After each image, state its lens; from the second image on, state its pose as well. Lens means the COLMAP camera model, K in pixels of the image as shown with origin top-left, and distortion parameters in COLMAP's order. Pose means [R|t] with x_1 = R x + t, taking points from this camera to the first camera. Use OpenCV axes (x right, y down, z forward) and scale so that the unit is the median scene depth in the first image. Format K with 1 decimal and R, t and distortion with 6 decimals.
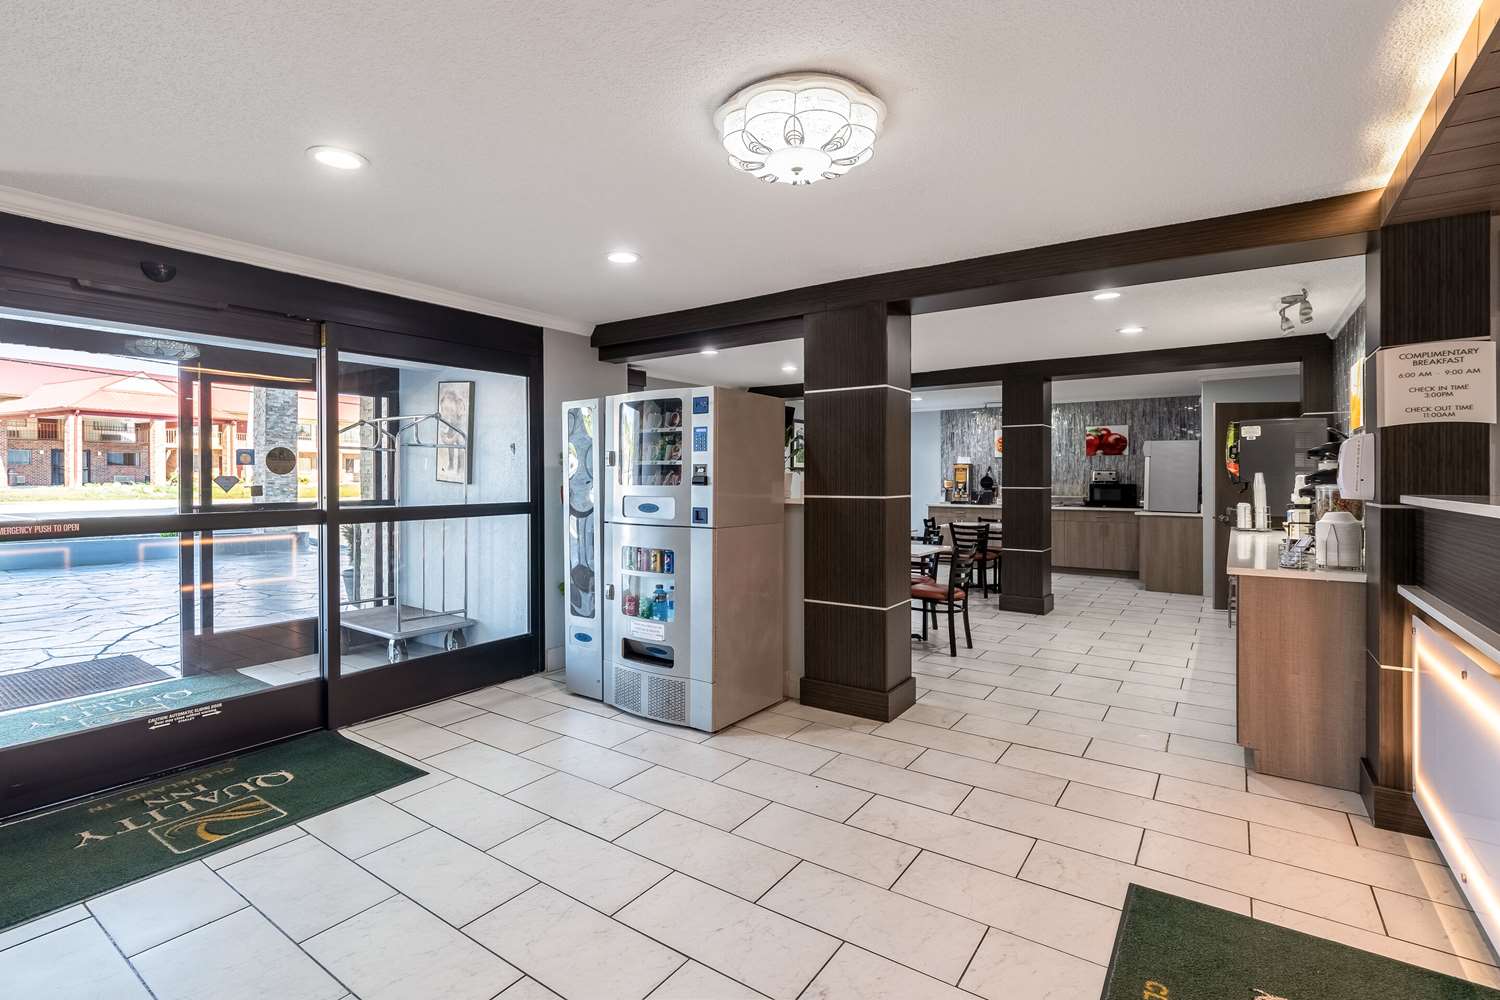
lens RADIAL K [[715.9, 0, 709.2], [0, 715.9, 481.1], [0, 0, 1]] dist [-0.001280, 0.000019]
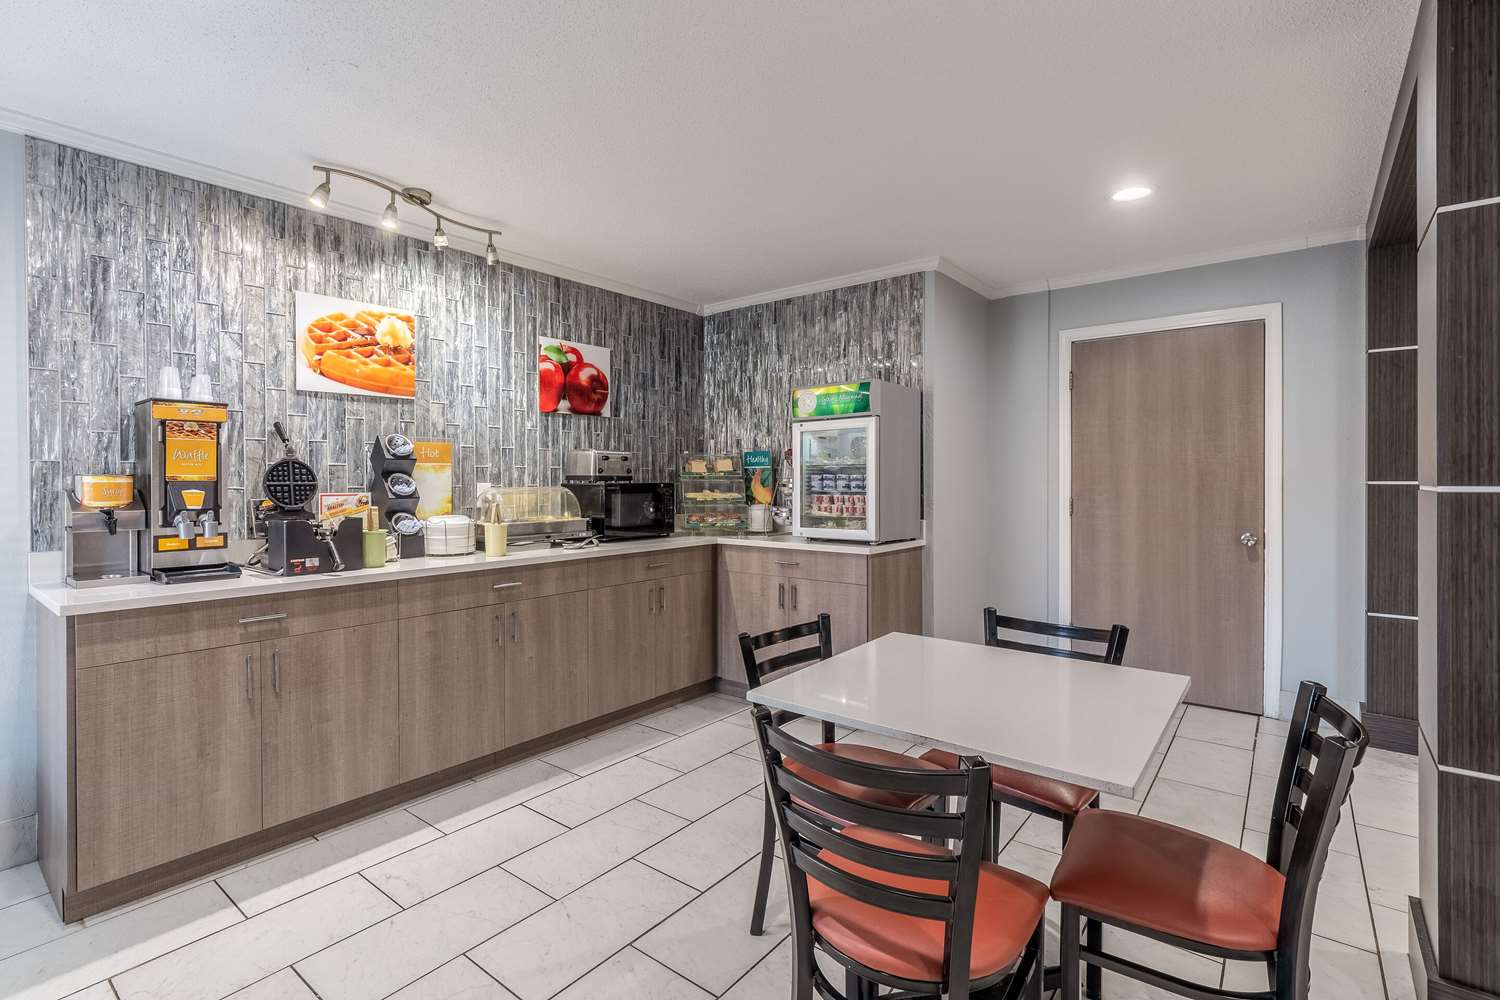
lens RADIAL K [[715.9, 0, 709.2], [0, 715.9, 481.1], [0, 0, 1]] dist [-0.001280, 0.000019]
pose [[0.062456, 0.000220, 0.998048, 0.152385], [0.010342, 0.999946, -0.000867, 0.003749], [-0.997994, 0.010376, 0.062450, 0.924266]]
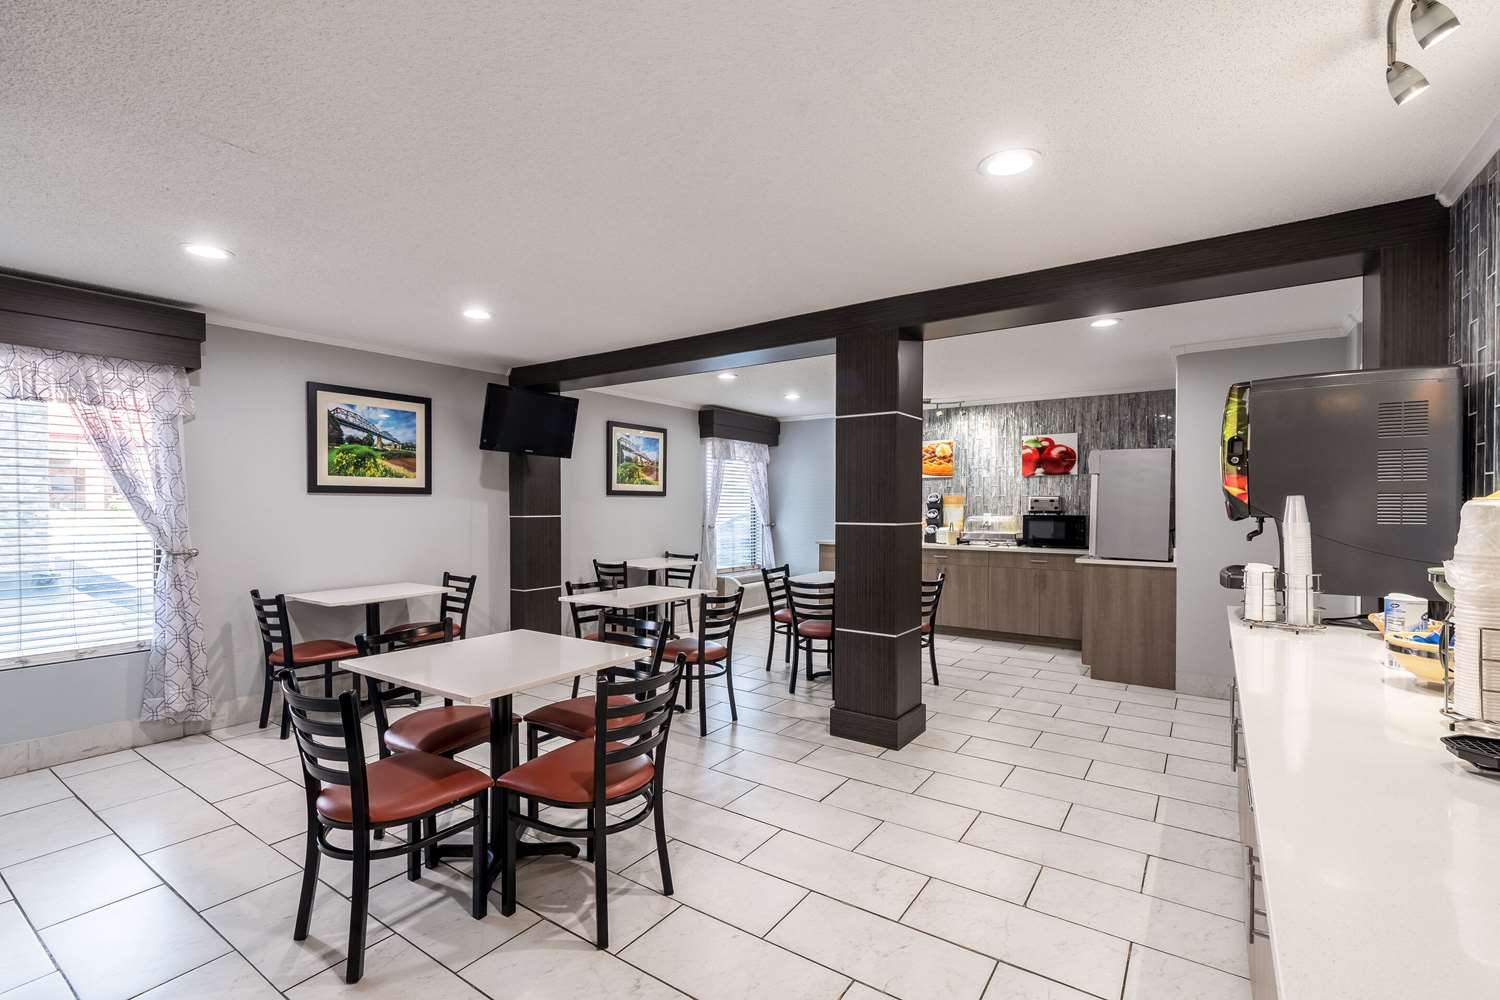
lens RADIAL K [[665.4, 0, 755.5], [0, 665.4, 510.8], [0, 0, 1]] dist [0.000849, 0.000031]
pose [[0.999444, 0.002992, 0.033201, 0.242719], [-0.003106, 0.999989, 0.003387, -0.001440], [-0.033190, -0.003489, 0.999443, 0.345094]]
